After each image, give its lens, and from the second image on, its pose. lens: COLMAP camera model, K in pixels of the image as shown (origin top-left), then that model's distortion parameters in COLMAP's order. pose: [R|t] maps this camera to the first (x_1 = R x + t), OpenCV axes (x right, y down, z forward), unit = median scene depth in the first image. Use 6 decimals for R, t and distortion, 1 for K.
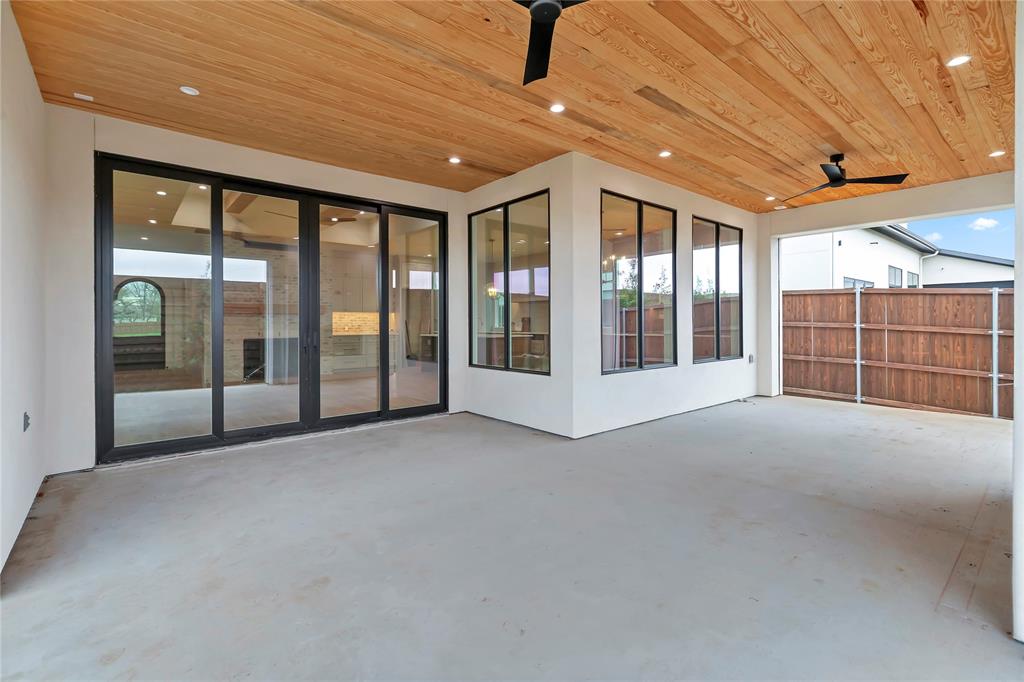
lens RADIAL K [[467.7, 0, 510.8], [0, 467.7, 324.2], [0, 0, 1]] dist [-0.000967, 0.000055]
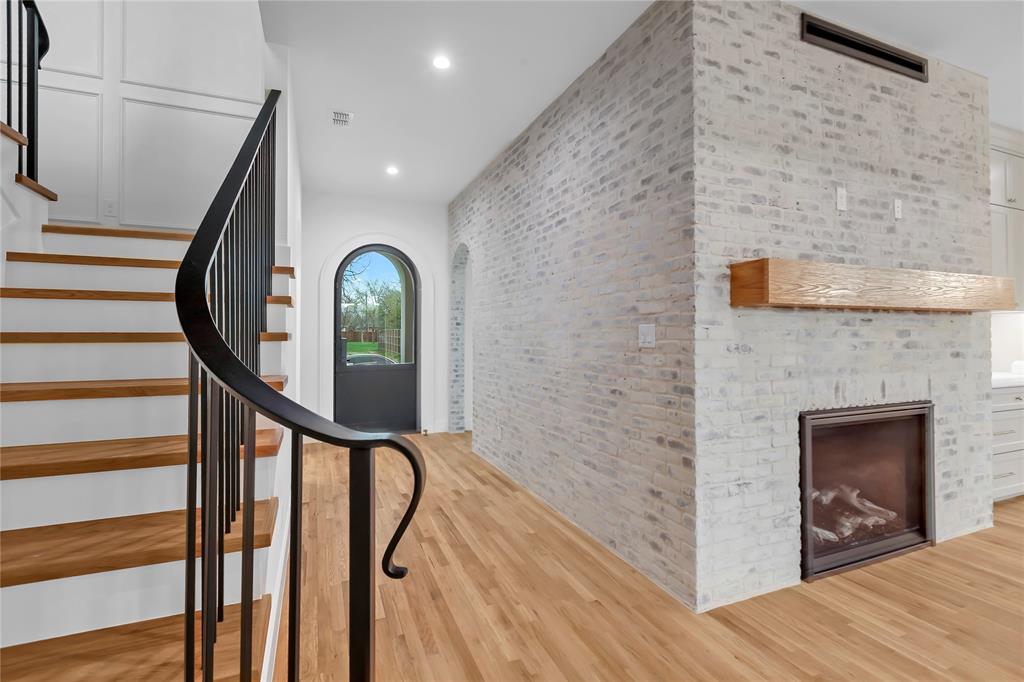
lens RADIAL K [[472.9, 0, 508.9], [0, 472.9, 329.5], [0, 0, 1]] dist [0.001520, 0.000317]
pose [[0.951943, 0.003451, -0.306255, -0.967039], [-0.006188, 0.999949, -0.007966, -0.013786], [0.306212, 0.009478, 0.951916, 1.083426]]
